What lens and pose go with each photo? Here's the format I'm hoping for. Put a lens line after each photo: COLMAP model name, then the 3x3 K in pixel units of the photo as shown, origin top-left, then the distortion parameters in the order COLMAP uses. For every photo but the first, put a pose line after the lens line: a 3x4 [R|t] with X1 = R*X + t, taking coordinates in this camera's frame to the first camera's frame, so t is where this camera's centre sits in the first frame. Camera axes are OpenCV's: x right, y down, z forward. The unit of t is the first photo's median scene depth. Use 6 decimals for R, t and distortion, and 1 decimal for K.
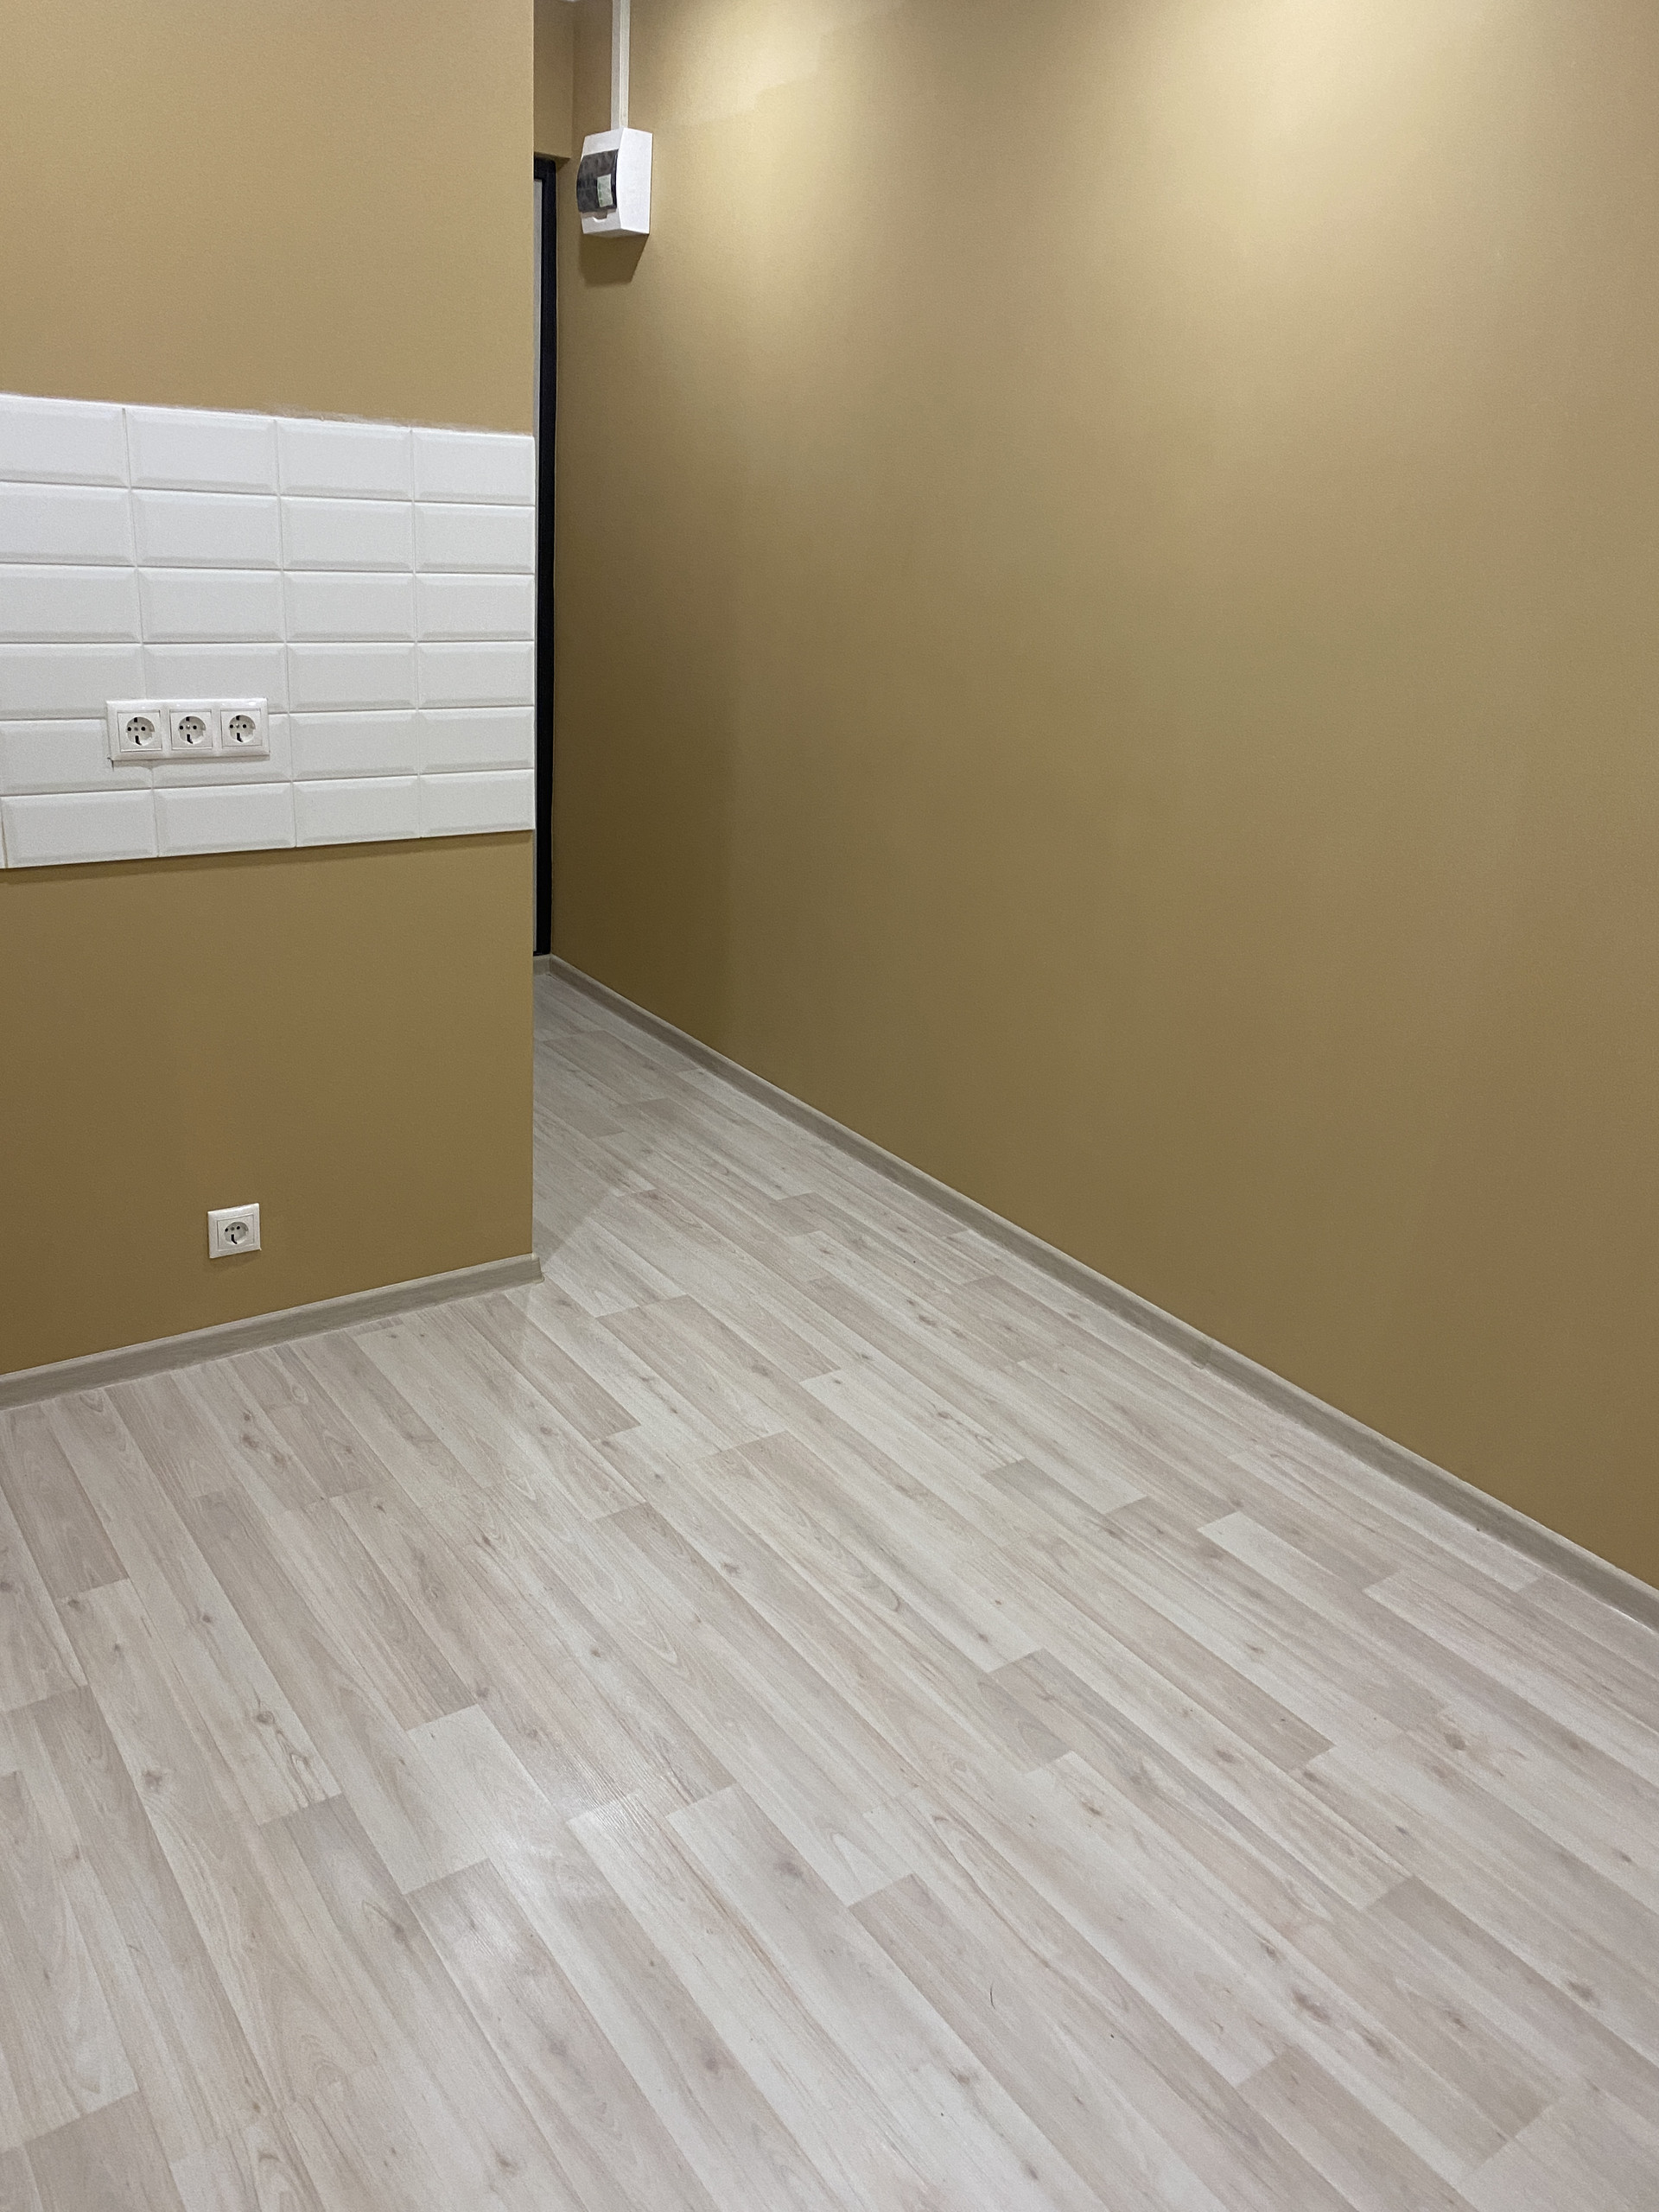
lens RADIAL K [[1651.3, 0, 814.5], [0, 1651.3, 1122.3], [0, 0, 1]] dist [0.024555, -0.047015]
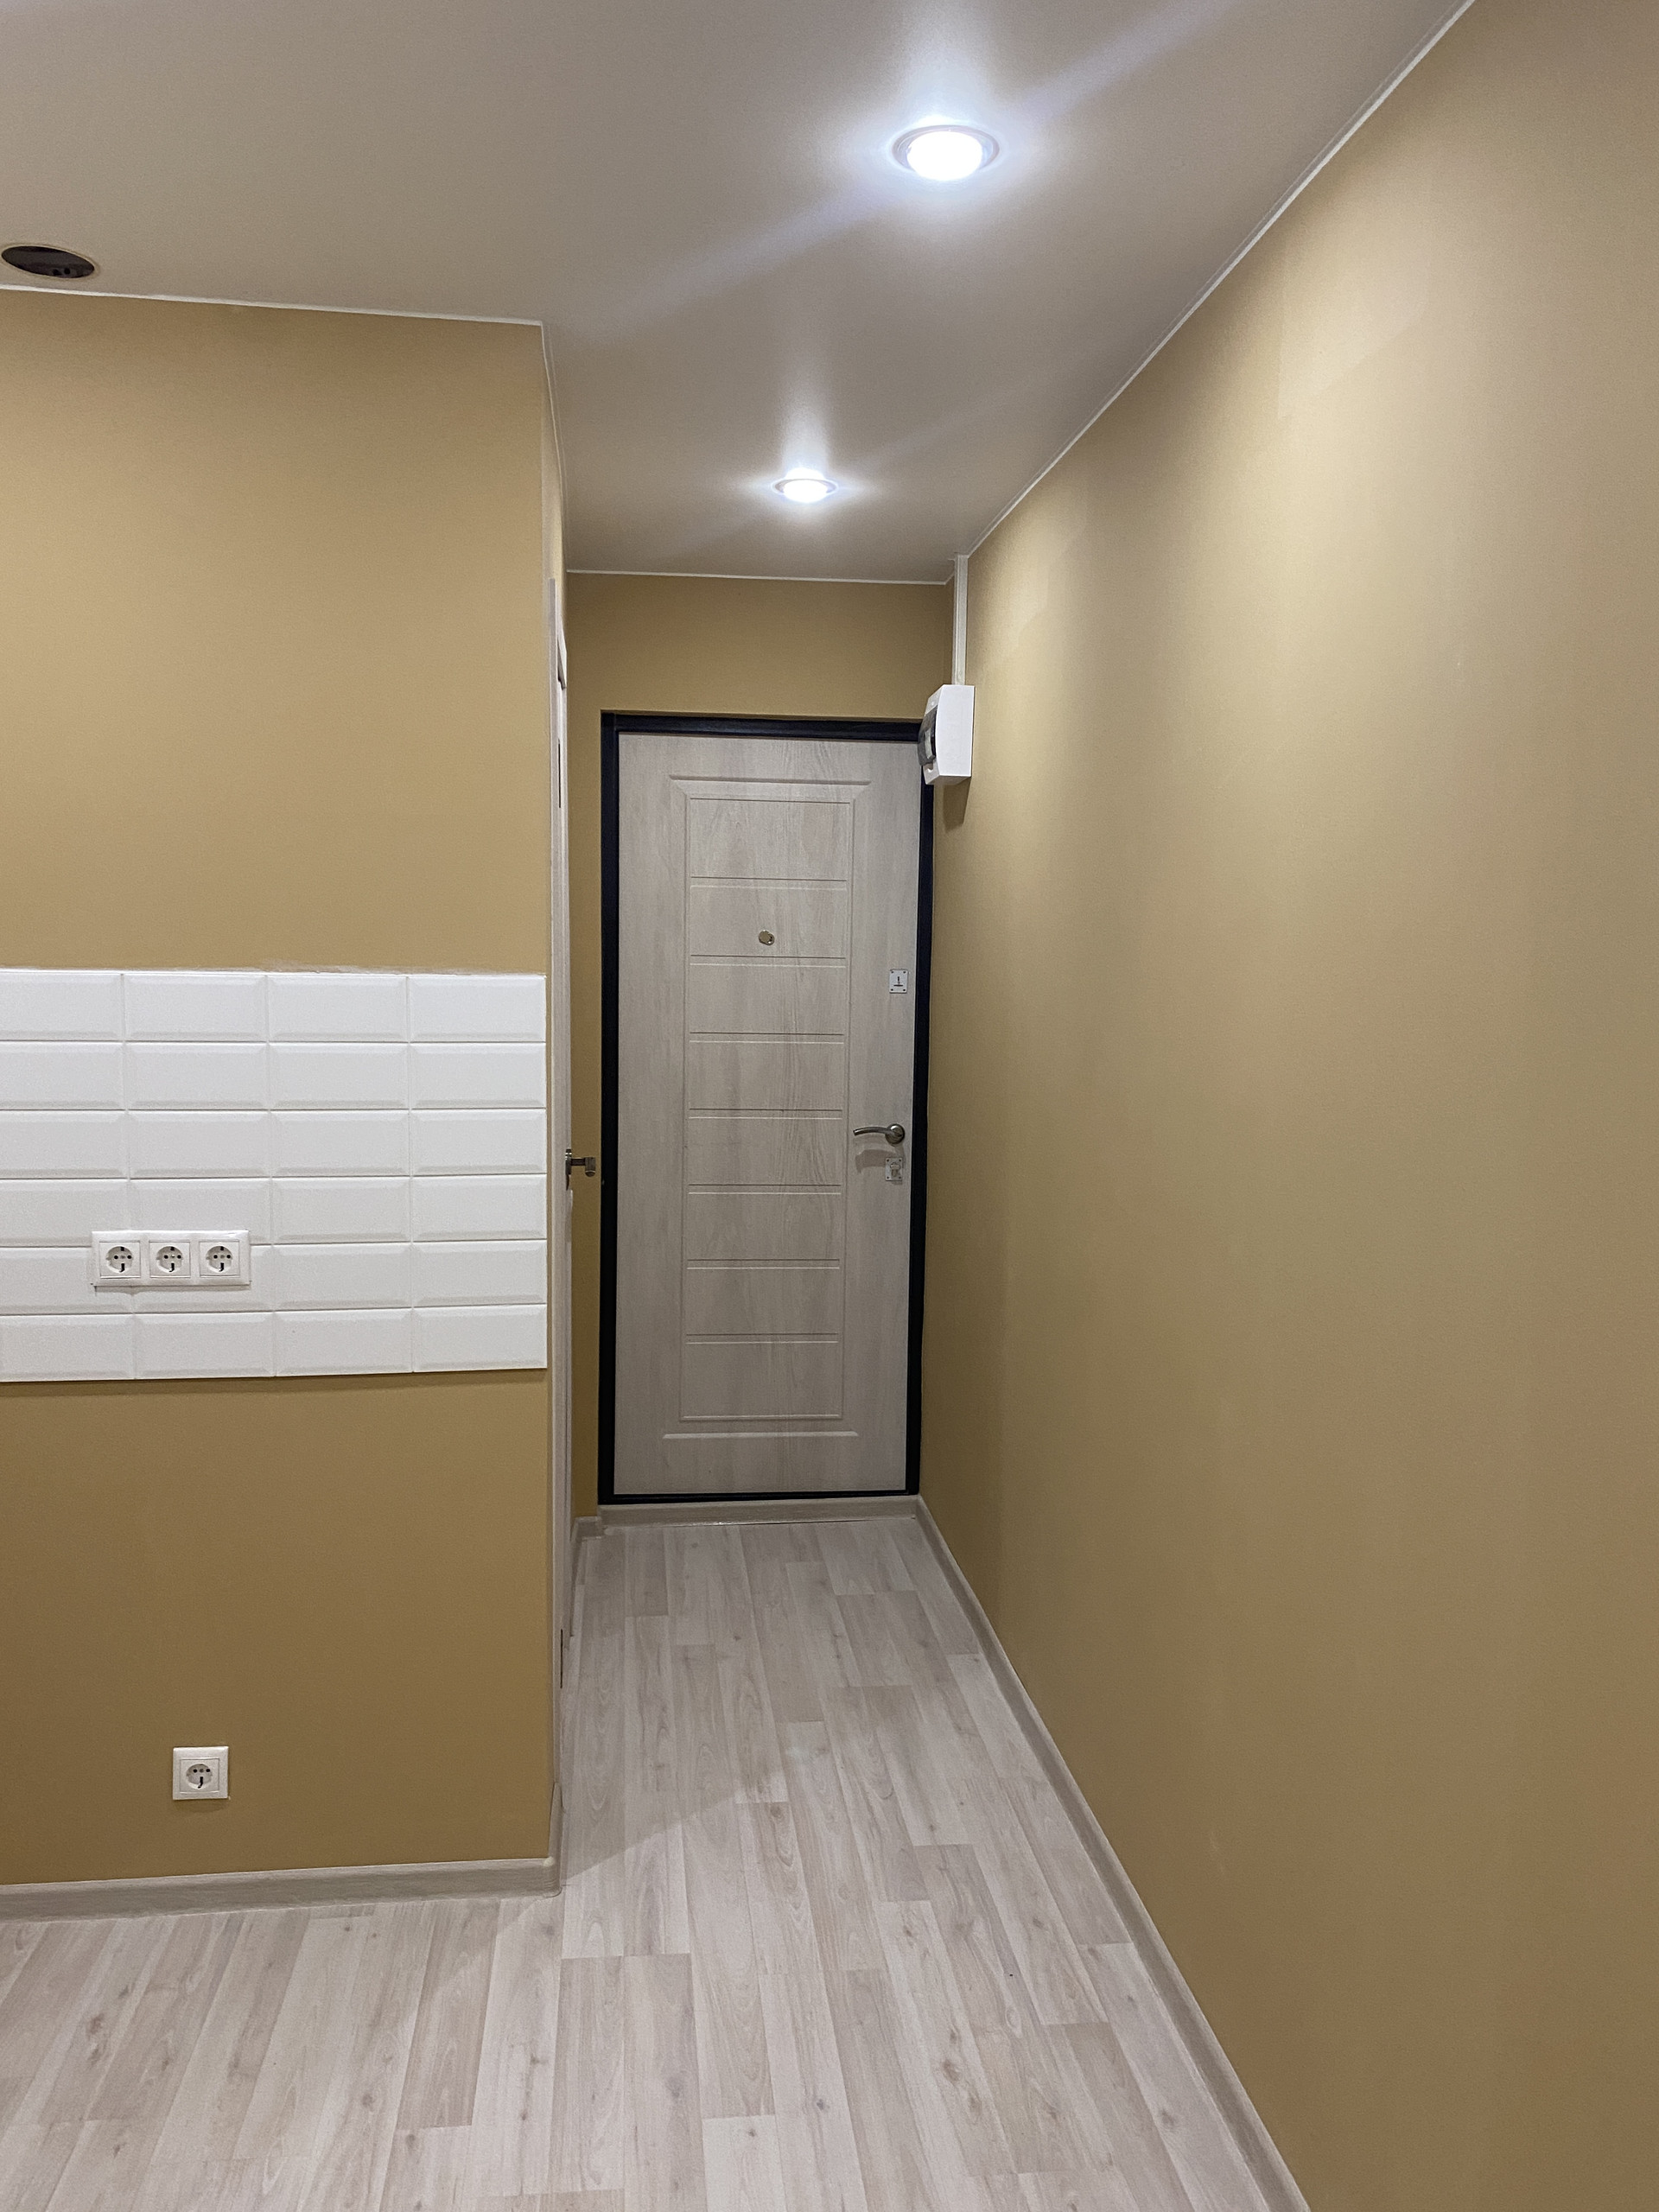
lens RADIAL K [[1651.3, 0, 803.4], [0, 1651.3, 1134.8], [0, 0, 1]] dist [0.024555, -0.047015]
pose [[0.869396, -0.008398, -0.494044, 0.462385], [-0.136571, 0.956821, -0.256596, -0.096586], [0.474867, 0.290555, 0.830710, 0.296317]]
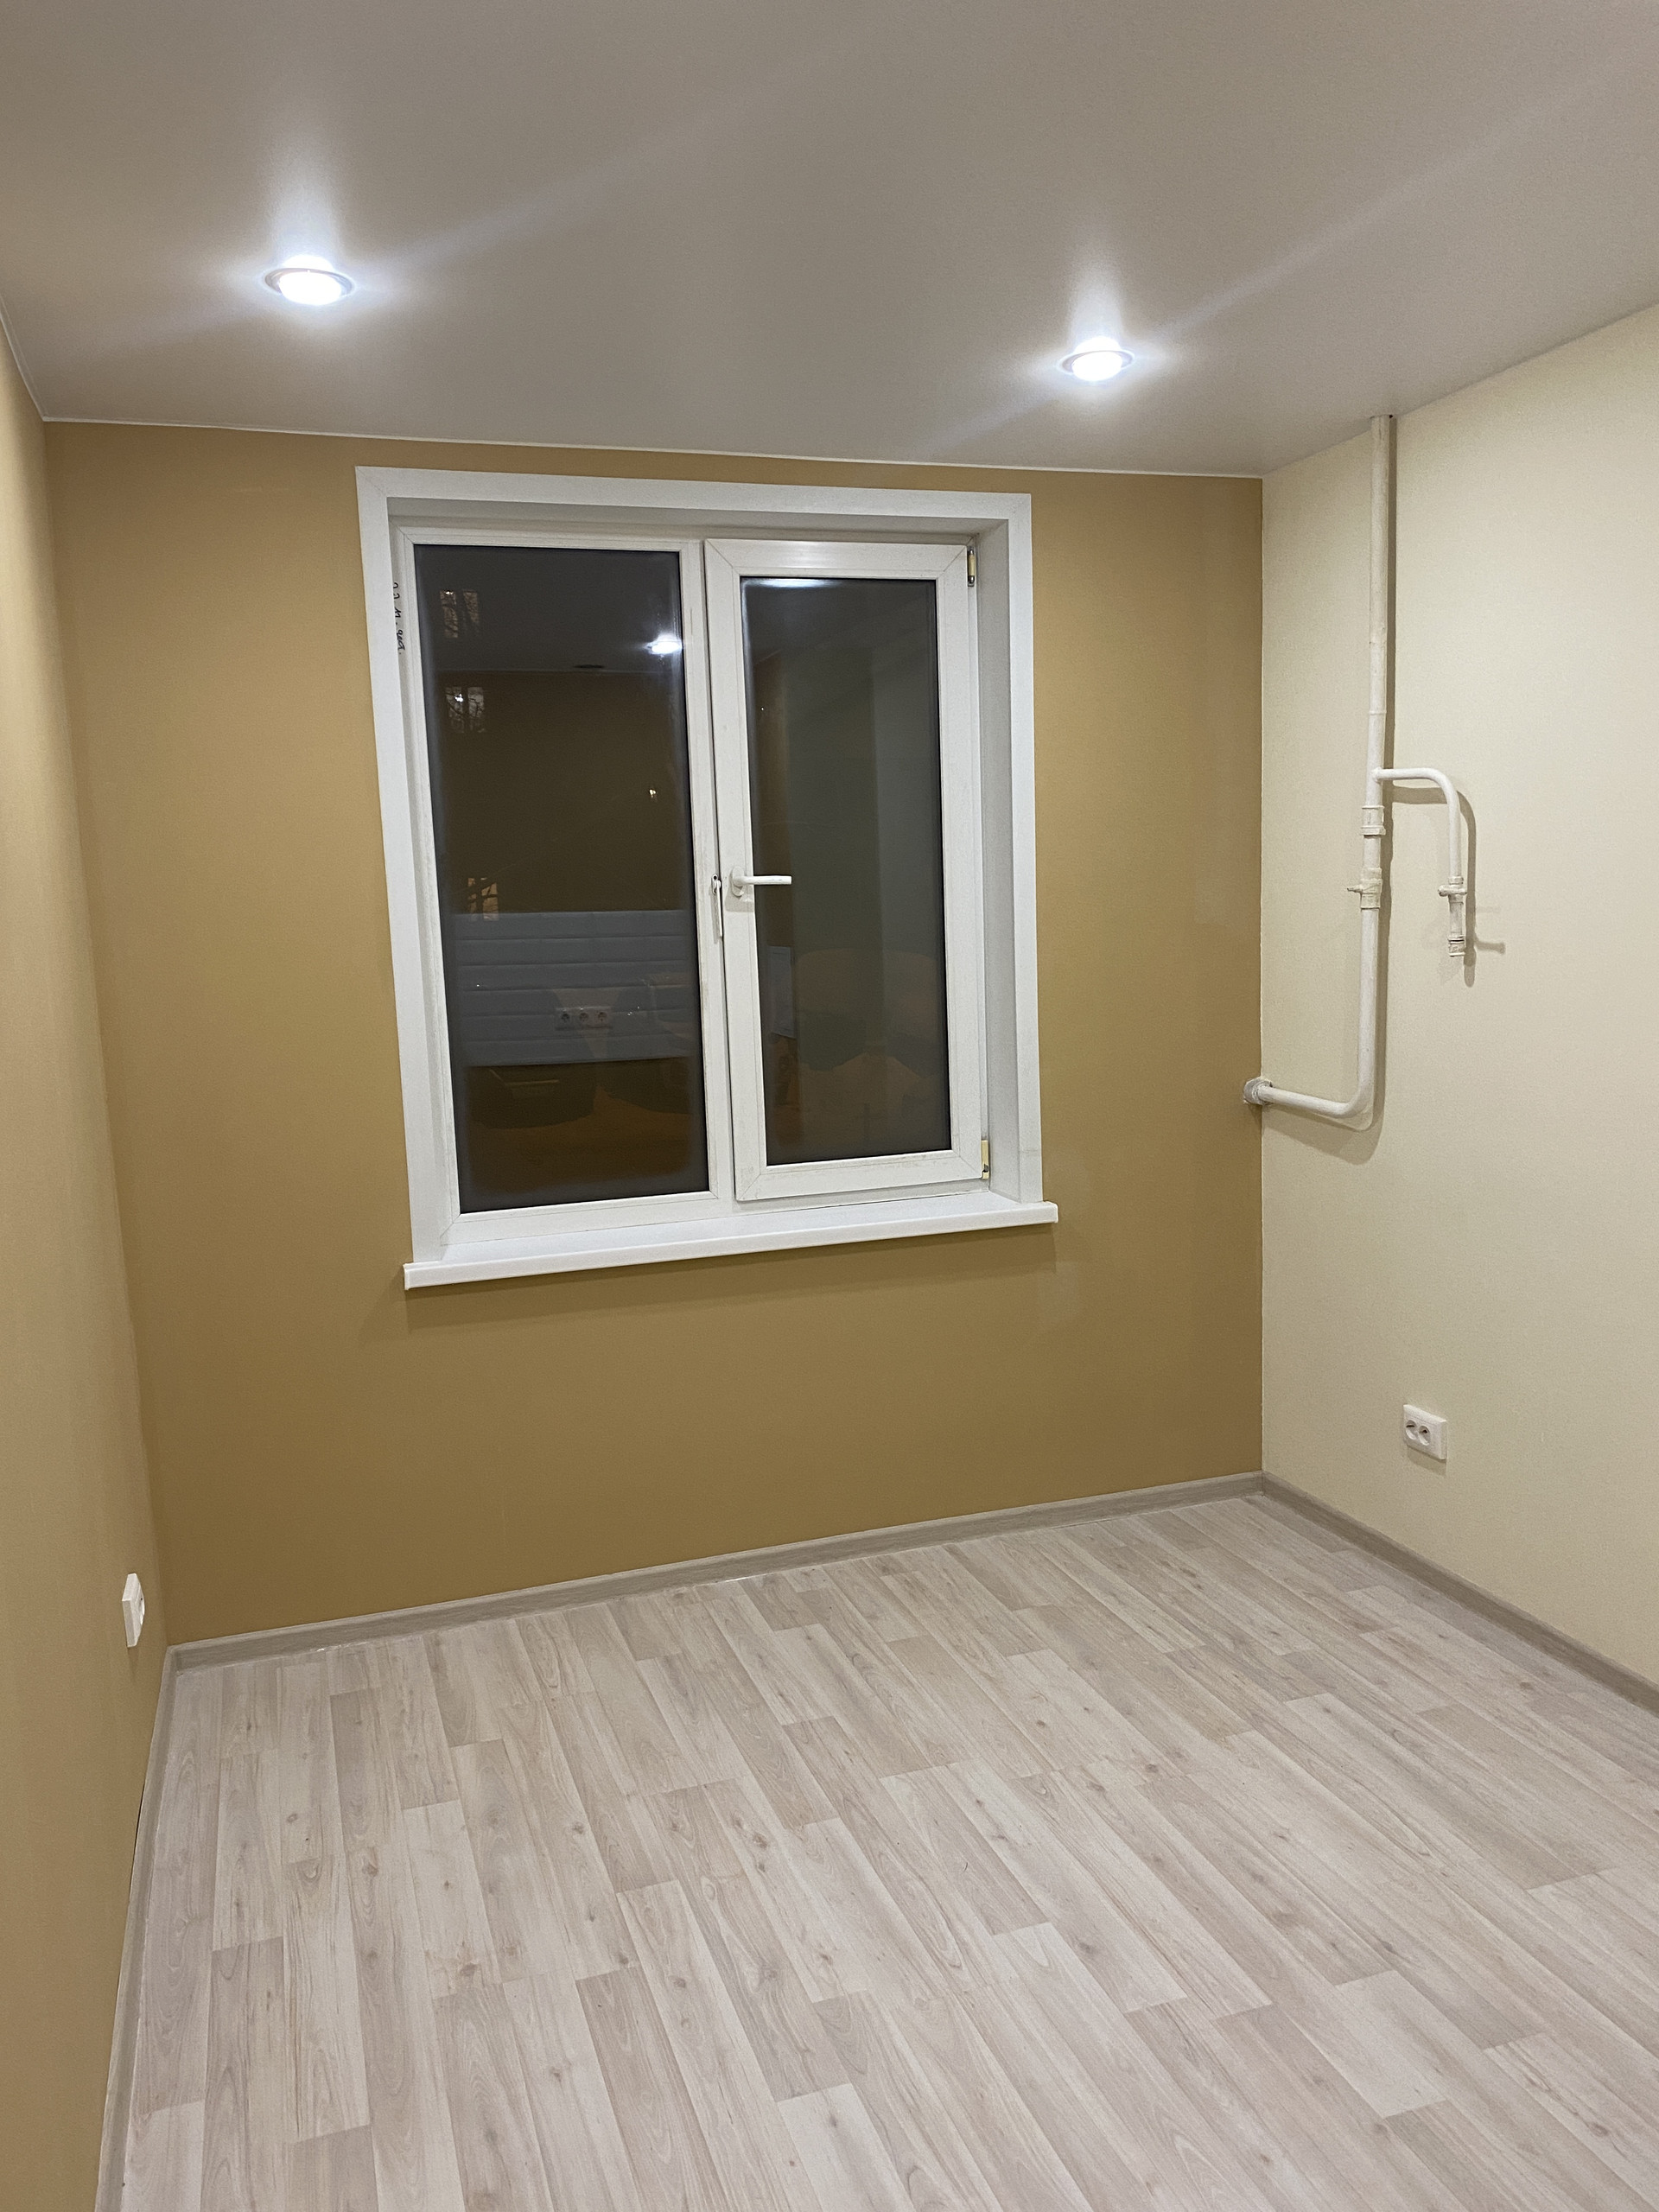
lens RADIAL K [[1651.3, 0, 831.0], [0, 1651.3, 1110.8], [0, 0, 1]] dist [0.024555, -0.047015]
pose [[-0.957598, -0.069347, 0.279637, -0.102081], [0.079268, 0.869725, 0.487129, -0.556503], [-0.276989, 0.488640, -0.827350, 1.333969]]
